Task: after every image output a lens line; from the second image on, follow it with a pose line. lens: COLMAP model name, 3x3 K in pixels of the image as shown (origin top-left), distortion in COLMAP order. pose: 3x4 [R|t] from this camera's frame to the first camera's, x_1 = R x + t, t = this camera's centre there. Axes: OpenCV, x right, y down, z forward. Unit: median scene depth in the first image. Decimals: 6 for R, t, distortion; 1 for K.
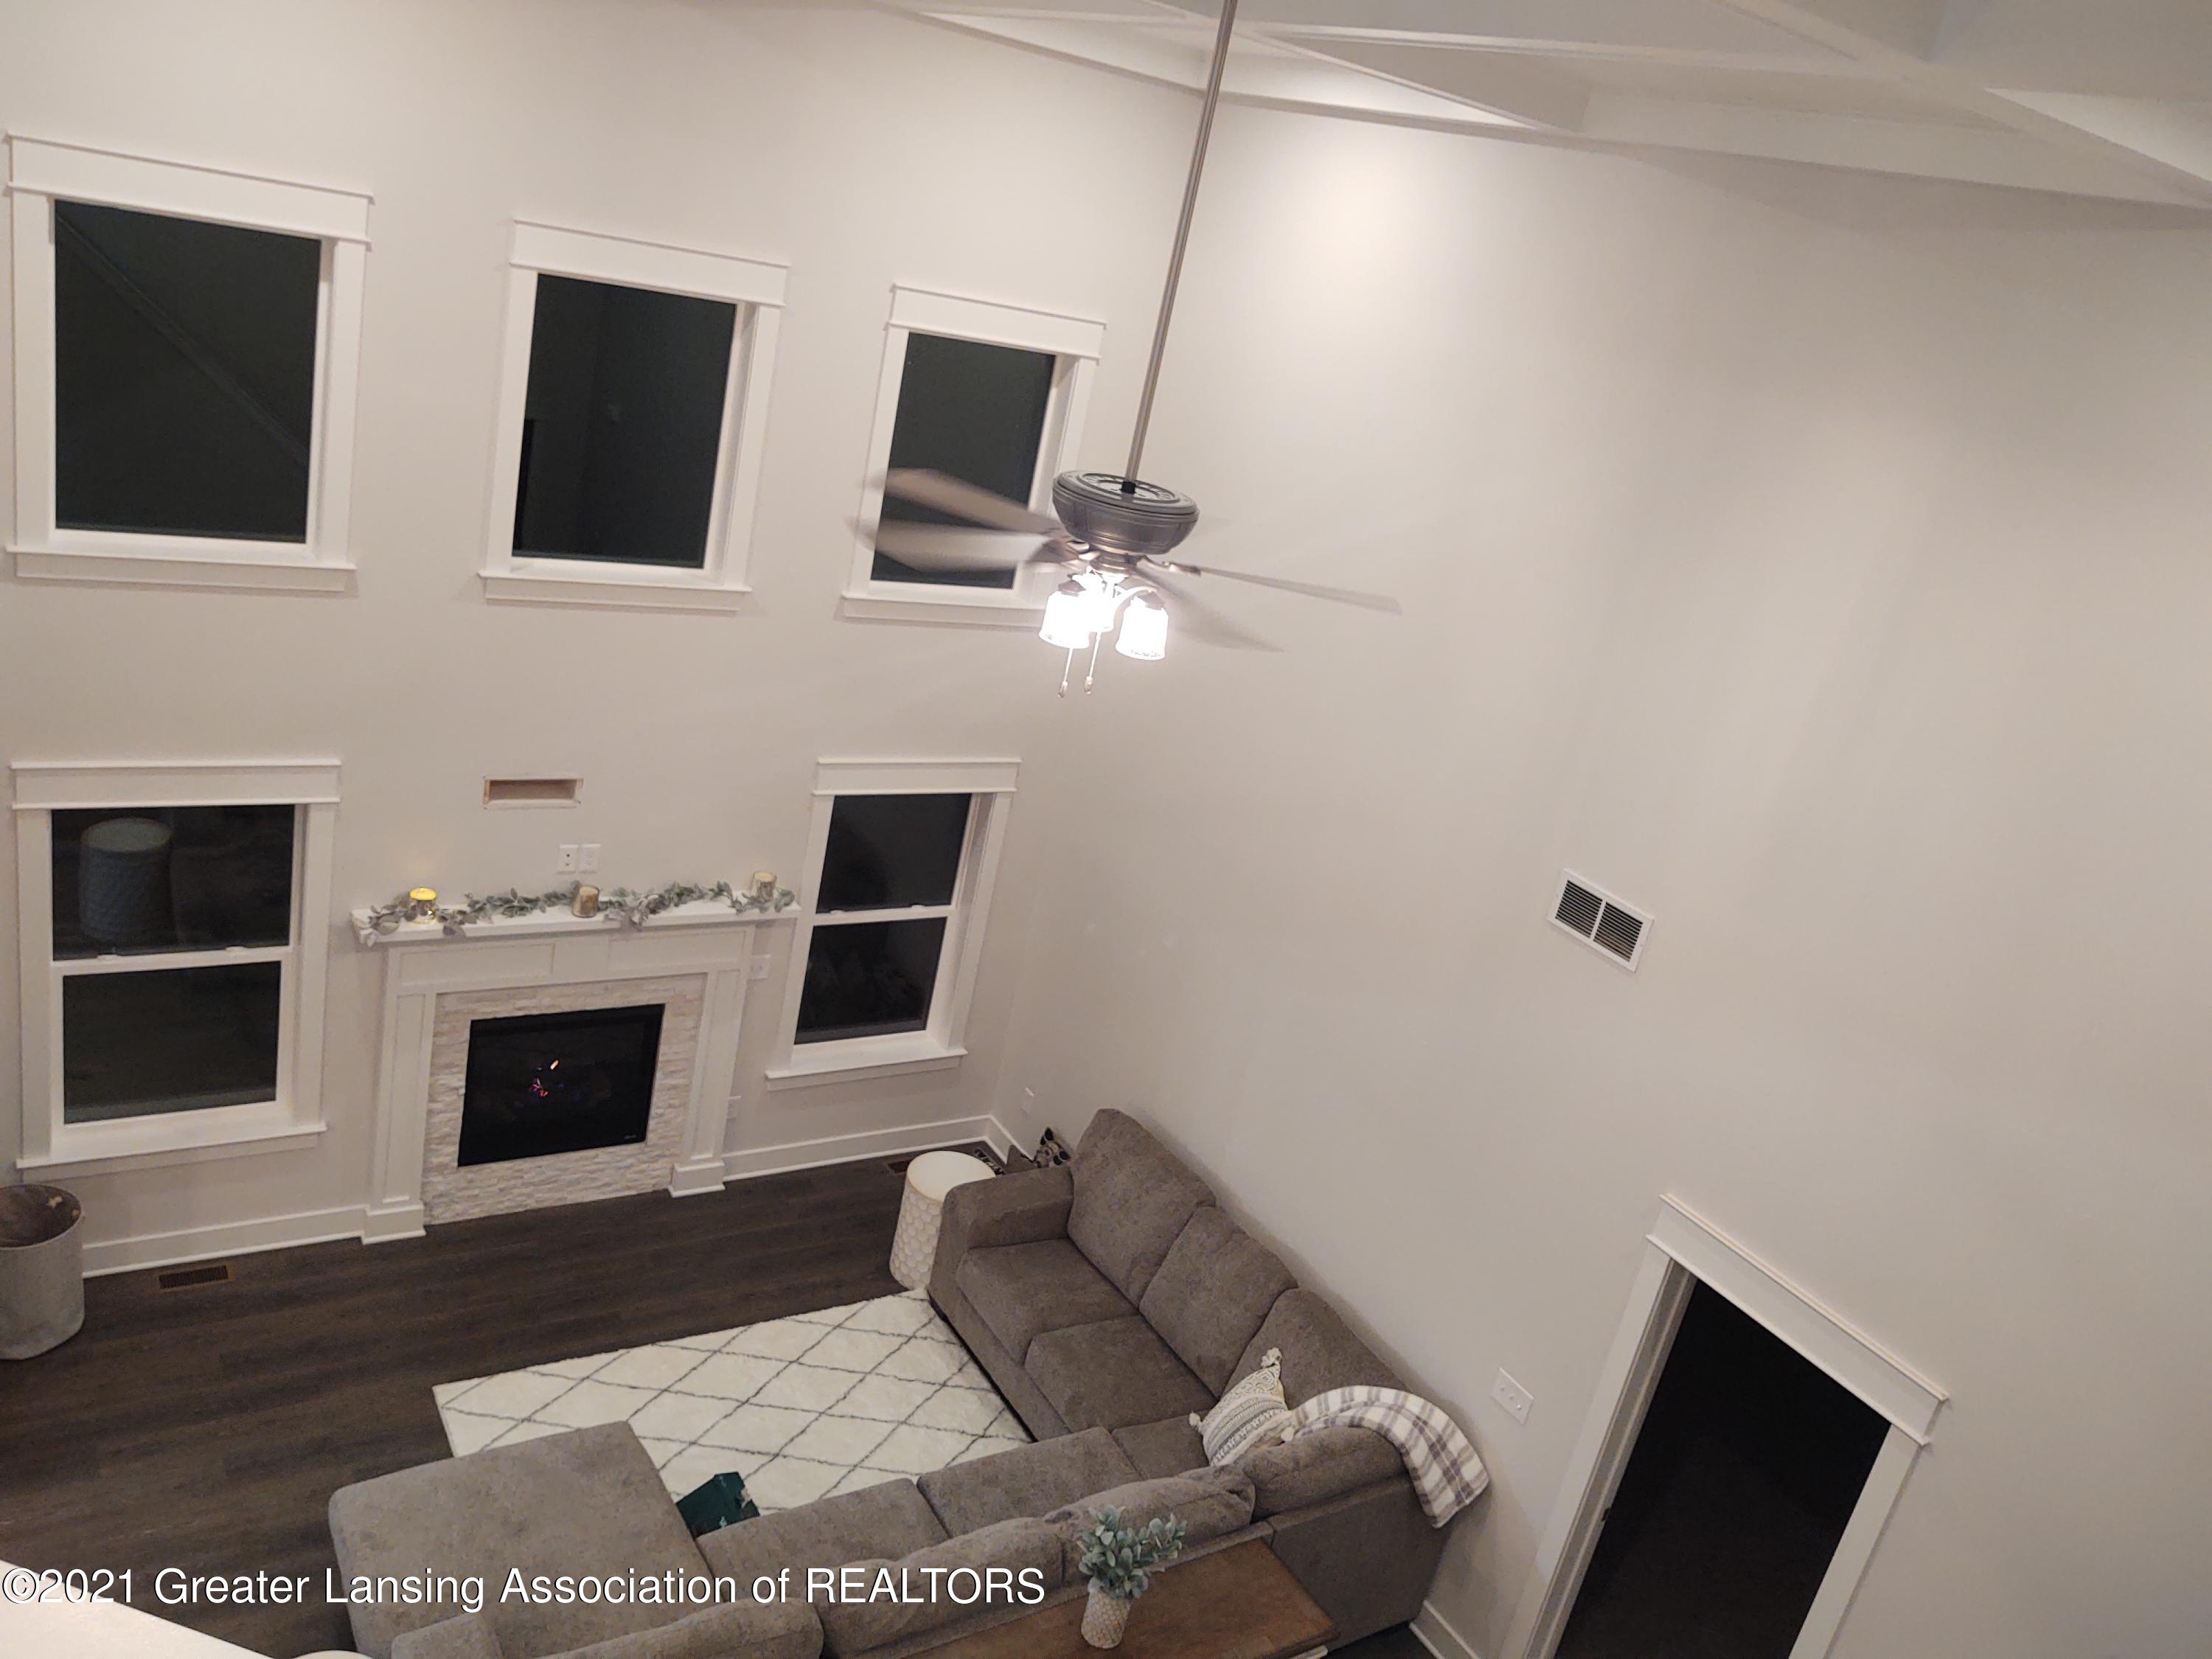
lens RADIAL K [[1713.4, 0, 1106.0], [0, 1713.4, 829.5], [0, 0, 1]] dist [-0.001780, -0.000694]
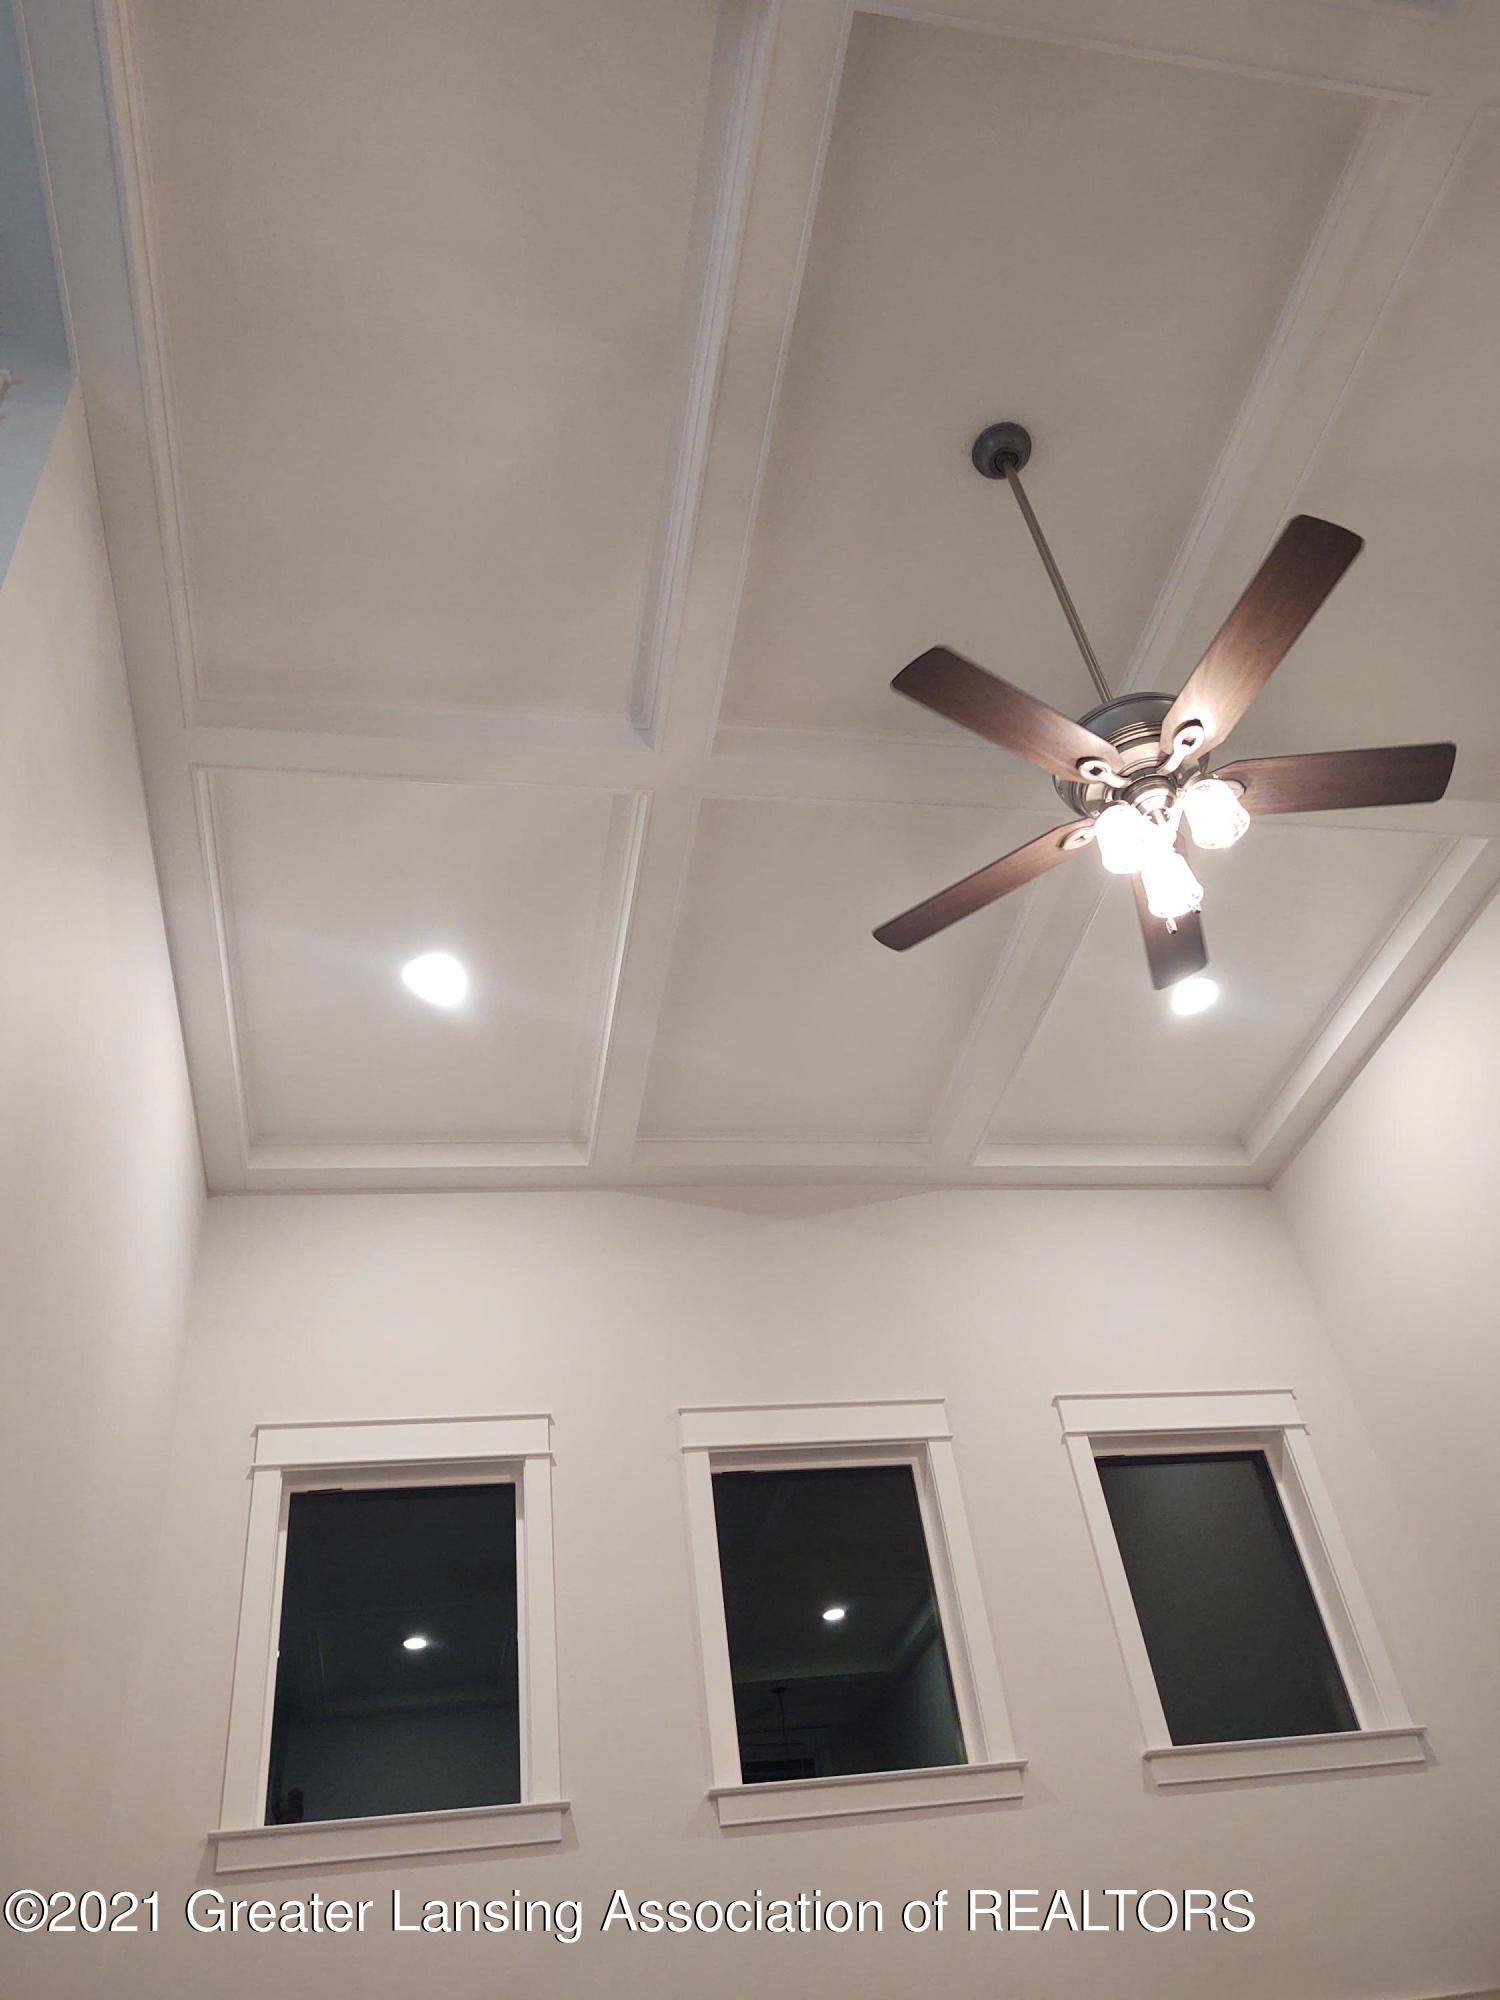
lens RADIAL K [[1549.2, 0, 761.2], [0, 1549.2, 996.4], [0, 0, 1]] dist [-0.001780, -0.000694]
pose [[0.870496, -0.486455, -0.074823, -0.084139], [0.156349, 0.417466, -0.895141, 0.330067], [0.466681, 0.767518, 0.439459, 0.331085]]
